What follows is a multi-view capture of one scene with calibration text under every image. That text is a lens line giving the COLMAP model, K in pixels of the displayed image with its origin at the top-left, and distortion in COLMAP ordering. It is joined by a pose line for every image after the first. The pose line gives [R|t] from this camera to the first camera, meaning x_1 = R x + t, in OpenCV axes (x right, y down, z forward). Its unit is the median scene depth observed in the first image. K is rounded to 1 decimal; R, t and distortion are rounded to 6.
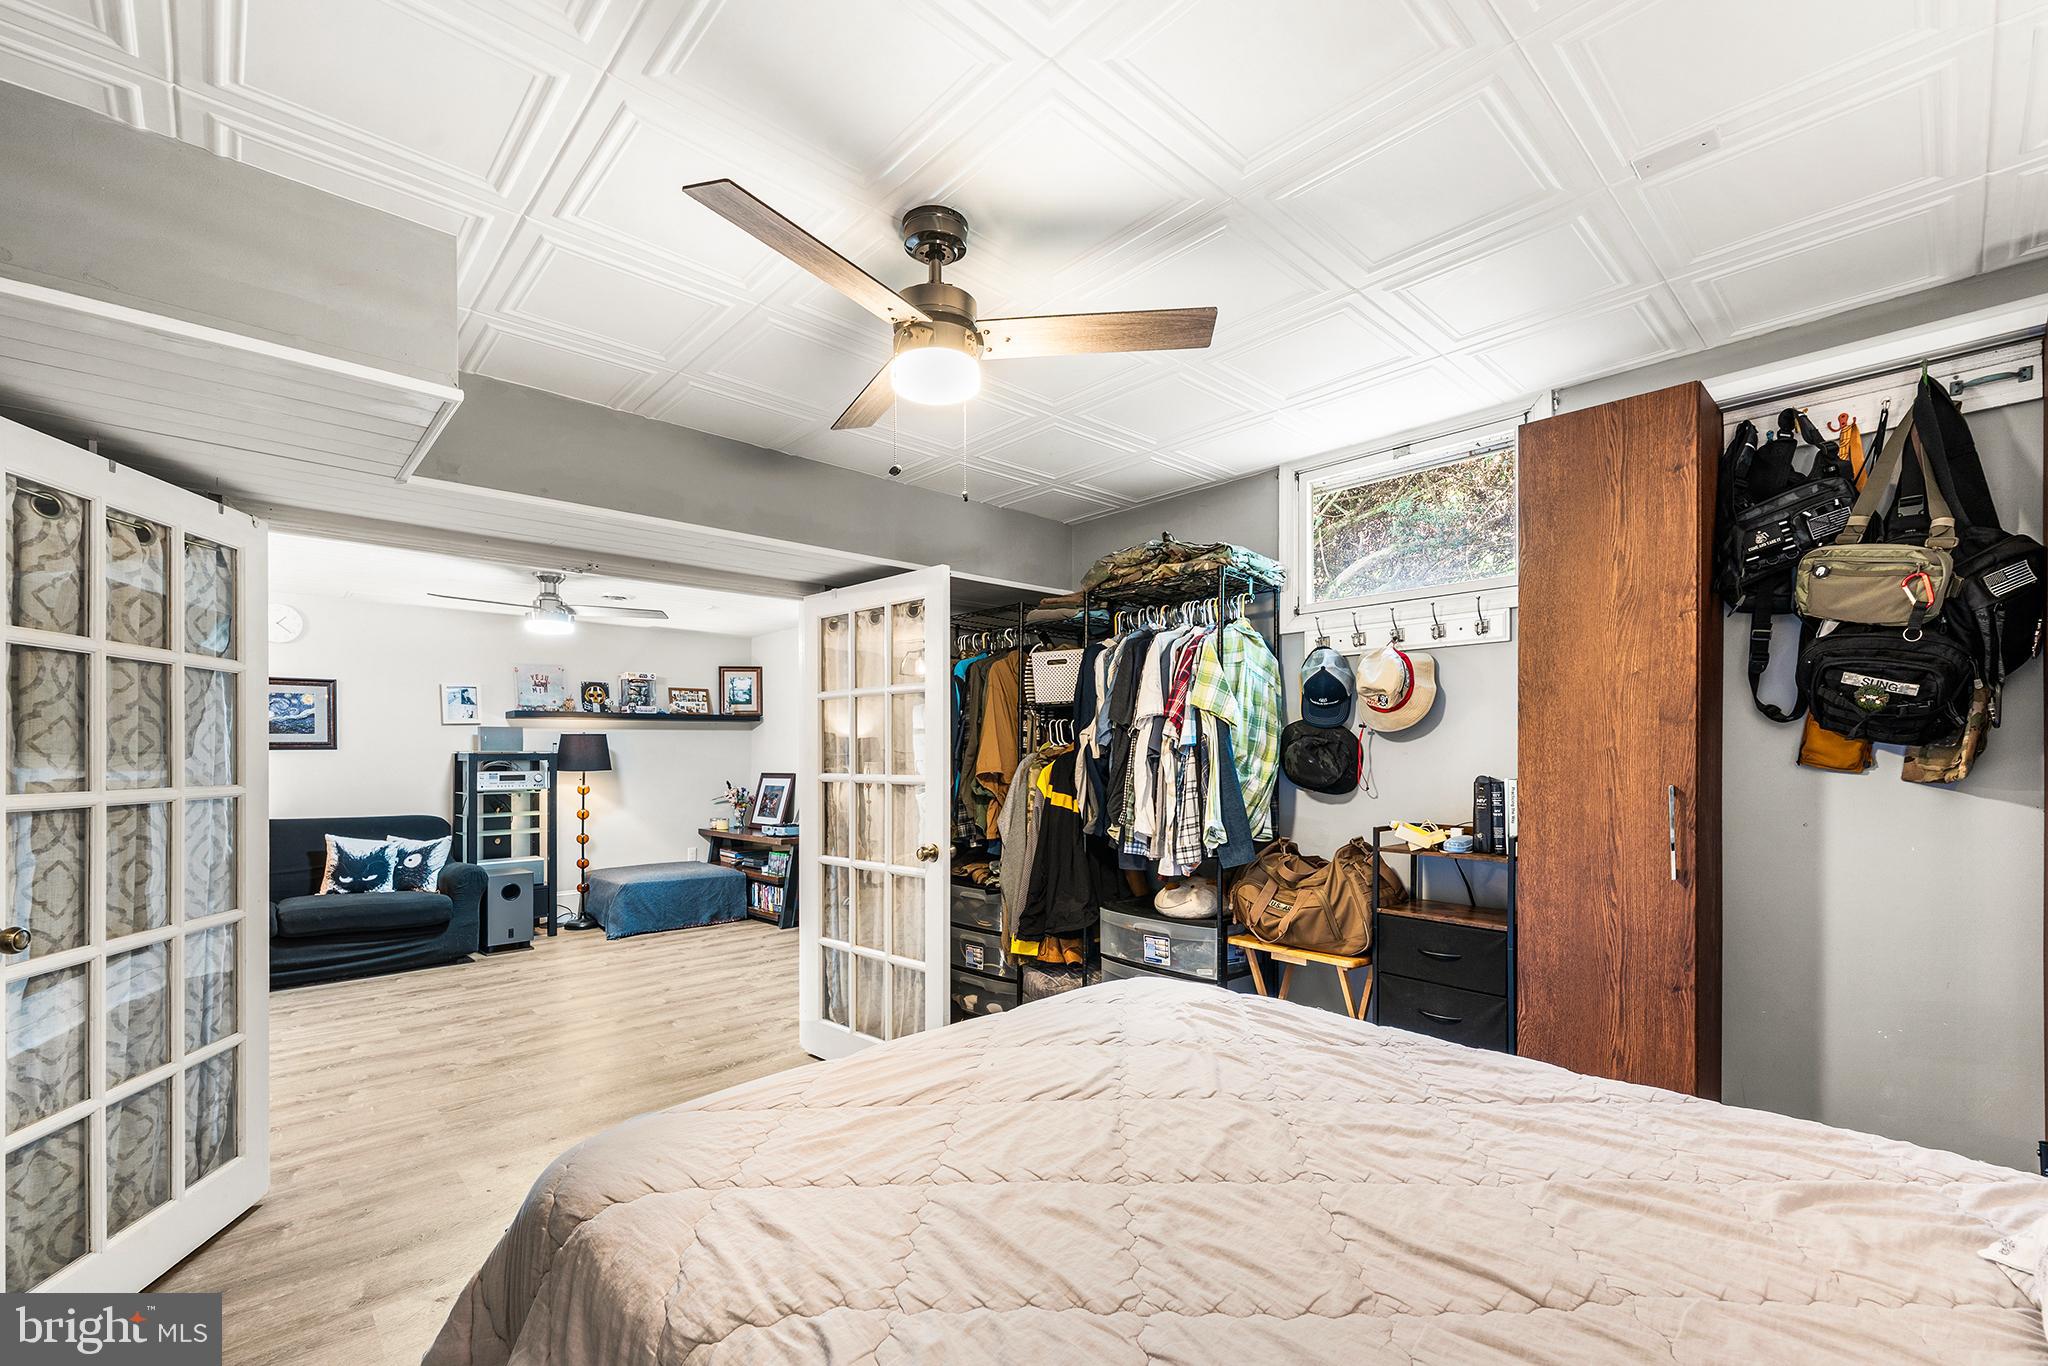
lens RADIAL K [[879.1, 0, 1021.2], [0, 879.1, 740.4], [0, 0, 1]] dist [0.041700, 0.000115]
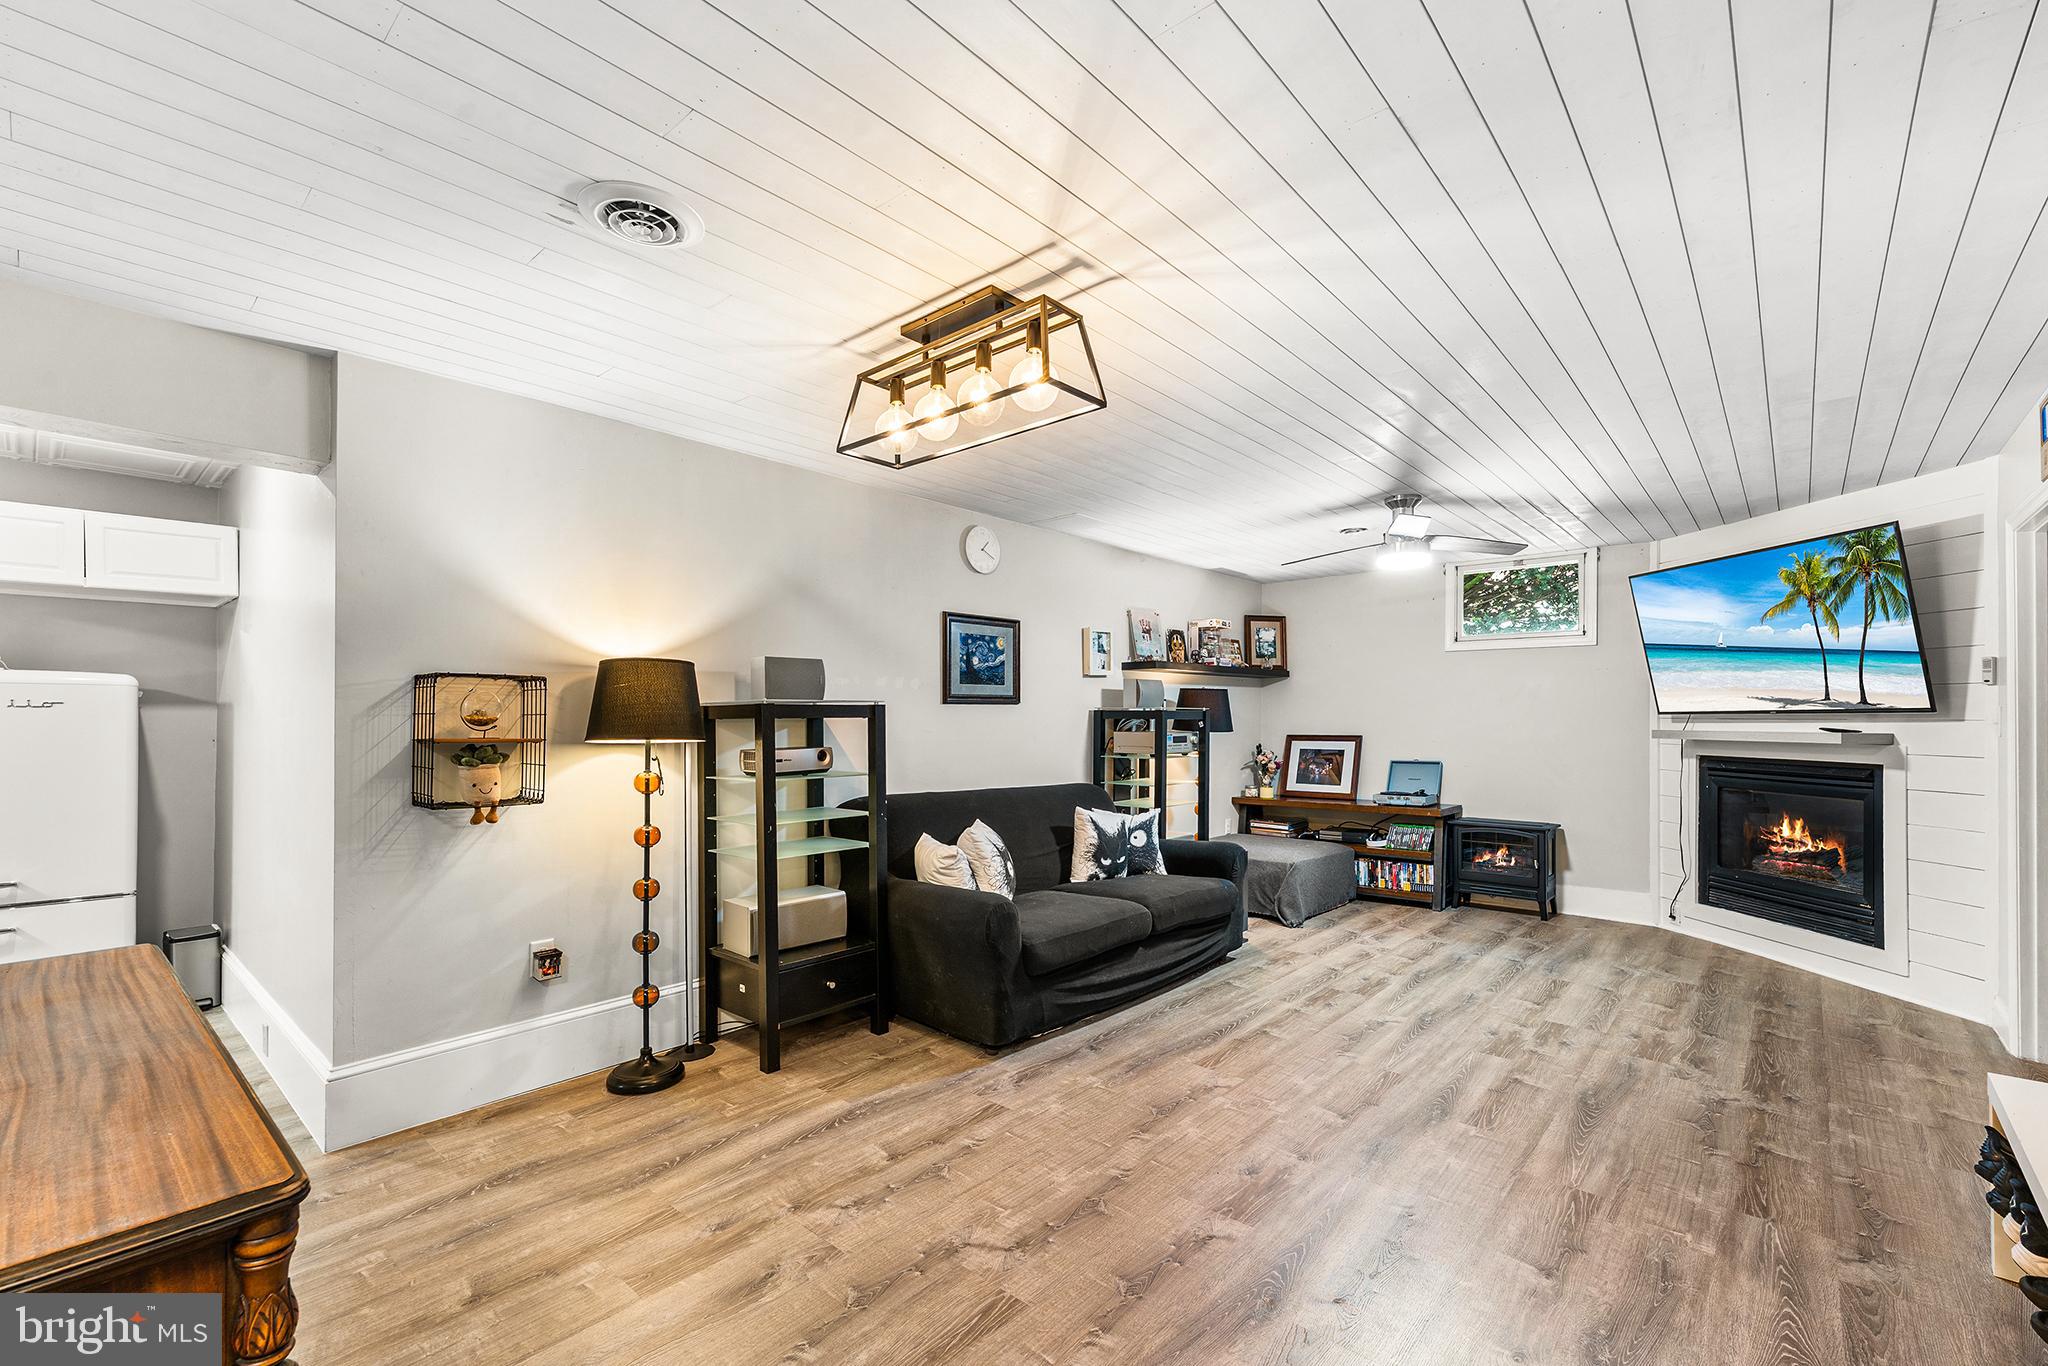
lens RADIAL K [[865.8, 0, 1032.7], [0, 865.8, 720.5], [0, 0, 1]] dist [-0.000299, 0.000163]
pose [[0.994109, 0.001475, 0.108377, -0.845850], [-0.002974, 0.999902, 0.013671, 0.014019], [-0.108347, -0.013913, 0.994016, 0.208261]]
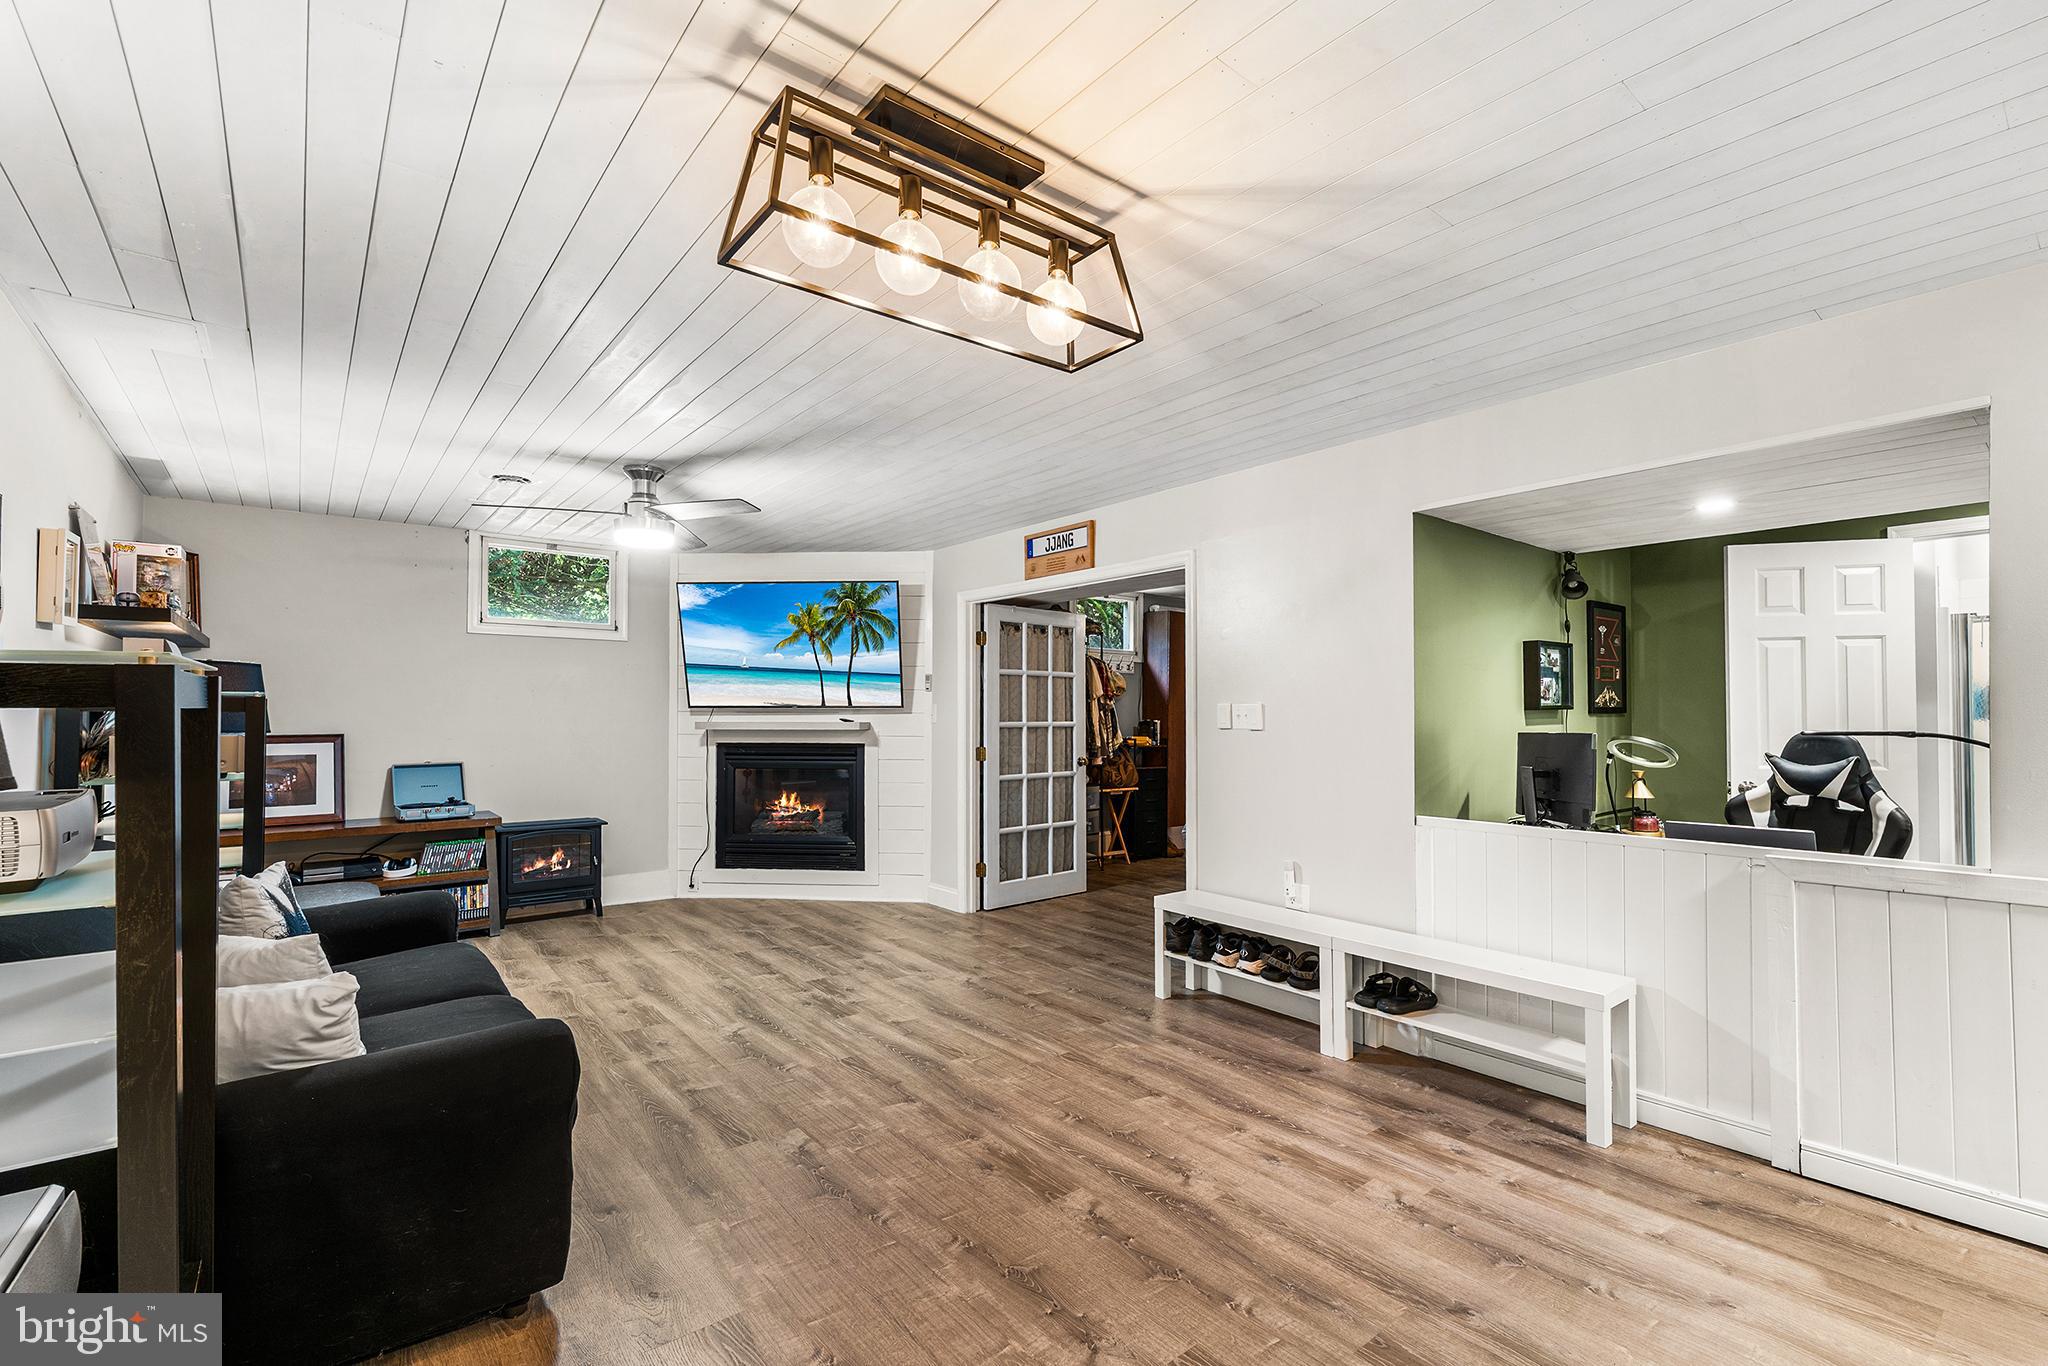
lens RADIAL K [[879.1, 0, 1021.2], [0, 879.1, 740.4], [0, 0, 1]] dist [0.041700, 0.000115]
pose [[0.062516, -0.027507, 0.997665, -1.116666], [-0.022505, 0.999327, 0.028963, 0.013365], [-0.997790, -0.024263, 0.061854, 0.558174]]
